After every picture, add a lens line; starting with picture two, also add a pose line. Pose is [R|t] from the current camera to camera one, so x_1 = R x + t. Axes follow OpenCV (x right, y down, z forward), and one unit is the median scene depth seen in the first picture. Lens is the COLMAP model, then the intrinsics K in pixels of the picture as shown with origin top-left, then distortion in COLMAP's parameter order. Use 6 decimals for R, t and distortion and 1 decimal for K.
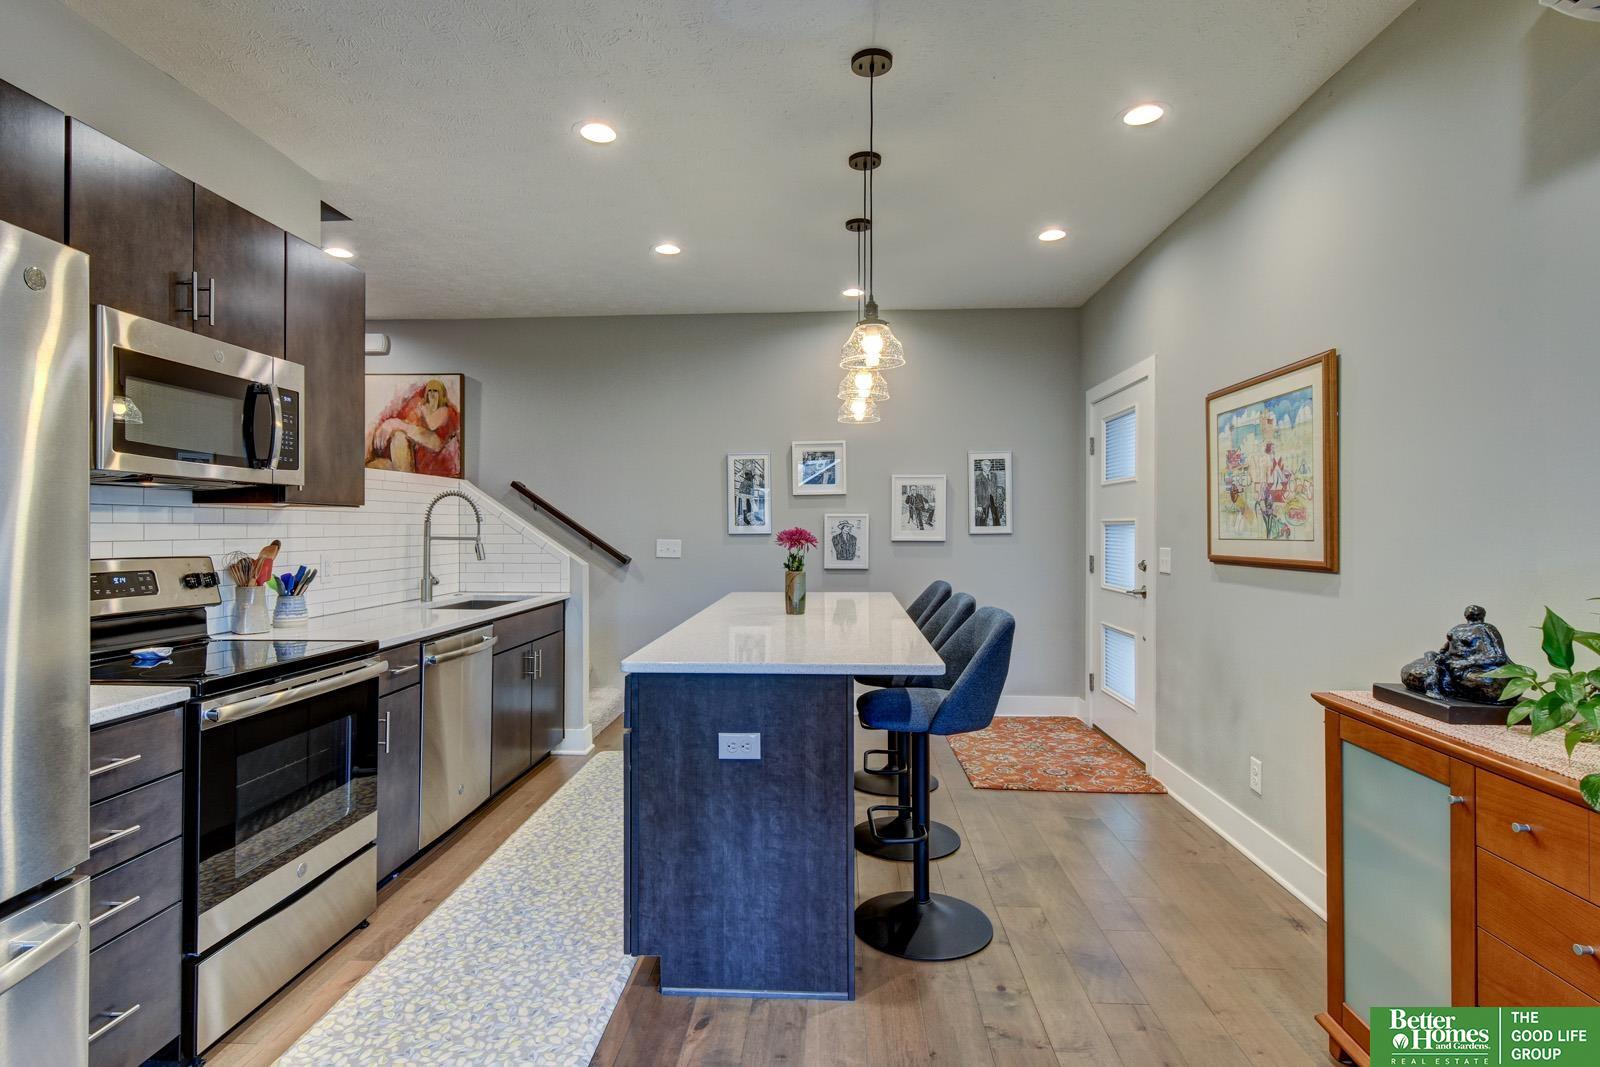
lens RADIAL K [[825.9, 0, 823.6], [0, 825.9, 517.9], [0, 0, 1]] dist [0.000478, -0.000012]
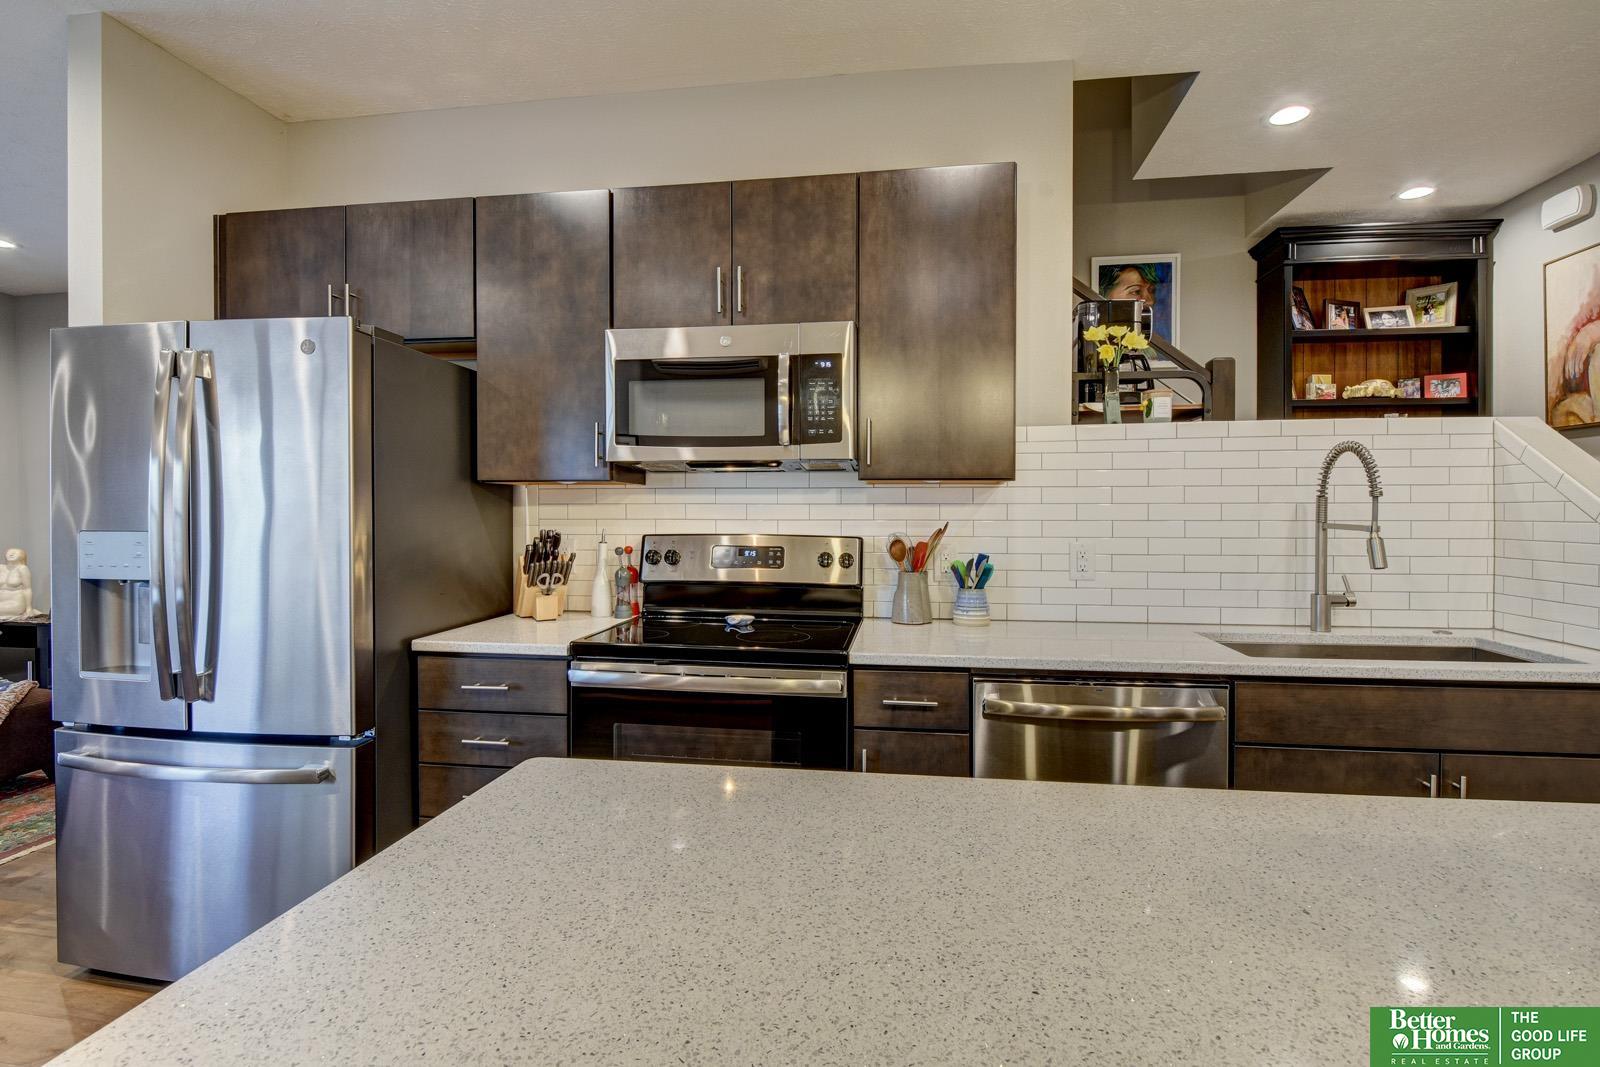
lens RADIAL K [[786.4, 0, 798.2], [0, 786.4, 514.7], [0, 0, 1]] dist [-0.005340, -0.001367]
pose [[-0.126626, 0.002685, -0.991947, 0.181159], [0.010411, 0.999945, 0.001378, 0.016252], [0.991896, -0.010153, -0.126647, 0.952869]]
